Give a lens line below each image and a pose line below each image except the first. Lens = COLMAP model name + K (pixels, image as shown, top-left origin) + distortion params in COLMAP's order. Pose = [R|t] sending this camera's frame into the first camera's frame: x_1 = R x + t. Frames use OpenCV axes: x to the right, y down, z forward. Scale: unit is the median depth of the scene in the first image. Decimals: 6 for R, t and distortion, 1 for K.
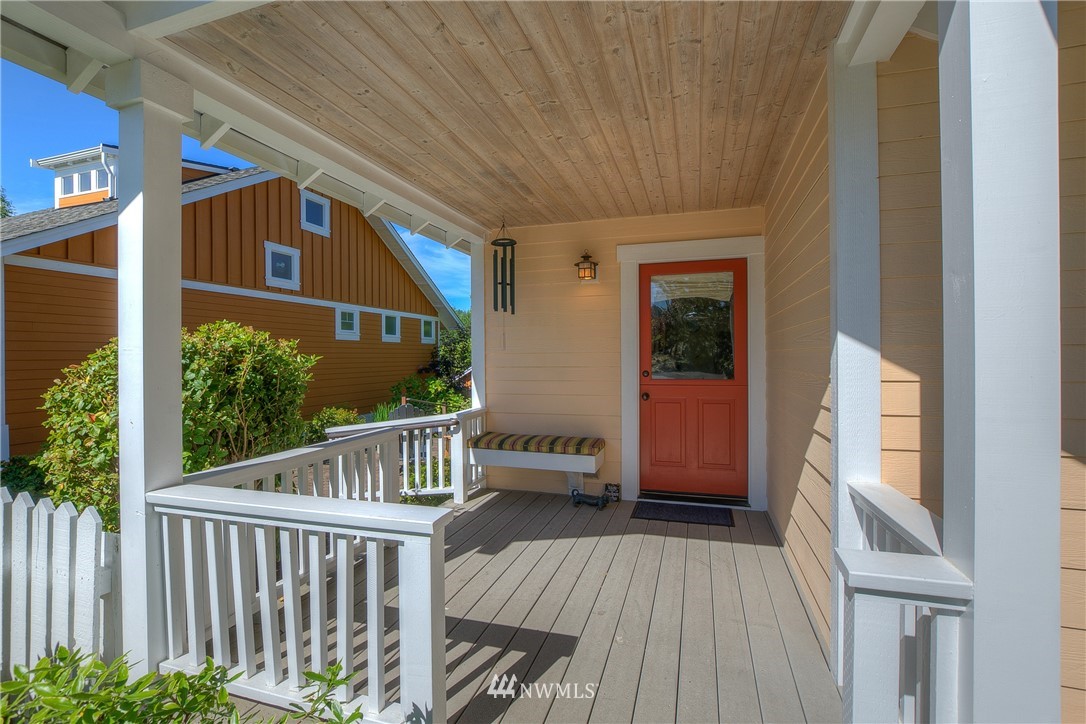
lens RADIAL K [[486.0, 0, 545.1], [0, 486.0, 356.7], [0, 0, 1]] dist [-0.022387, 0.000033]
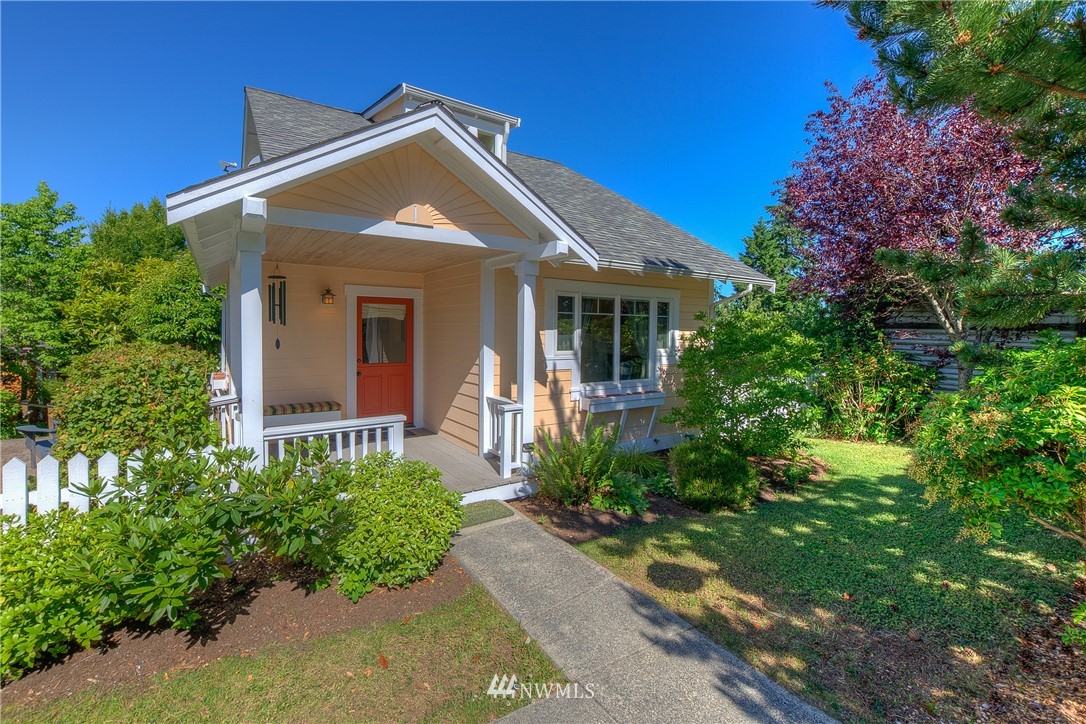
lens RADIAL K [[486.0, 0, 545.1], [0, 486.0, 356.7], [0, 0, 1]] dist [-0.022387, 0.000033]
pose [[0.617842, -0.032131, 0.785645, -0.762929], [-0.003287, 0.999051, 0.043443, -0.057808], [-0.786295, -0.029423, 0.617150, -0.592884]]
